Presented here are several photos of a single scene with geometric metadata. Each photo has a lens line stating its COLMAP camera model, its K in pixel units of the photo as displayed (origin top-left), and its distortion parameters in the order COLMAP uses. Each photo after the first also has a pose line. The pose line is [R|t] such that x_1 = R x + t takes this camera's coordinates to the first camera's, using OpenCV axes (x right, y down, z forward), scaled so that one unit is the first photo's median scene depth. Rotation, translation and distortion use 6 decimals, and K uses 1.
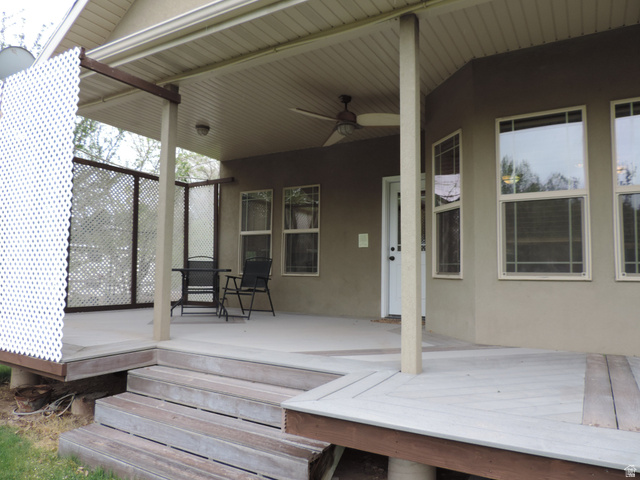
lens RADIAL K [[453.0, 0, 320.0], [0, 453.0, 240.0], [0, 0, 1]] dist [-0.030732, 0.000113]
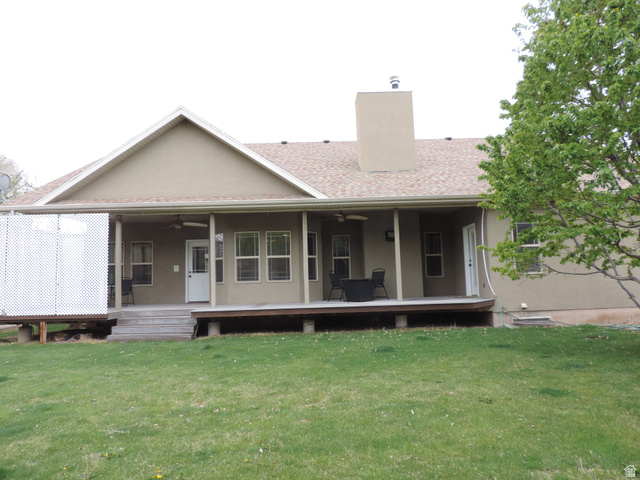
lens RADIAL K [[453.0, 0, 320.0], [0, 453.0, 240.0], [0, 0, 1]] dist [-0.030732, 0.000113]
pose [[0.846509, 0.012123, 0.532237, -0.785861], [-0.000925, 0.999773, -0.021302, -0.148030], [-0.532374, 0.017540, 0.846327, -1.994104]]
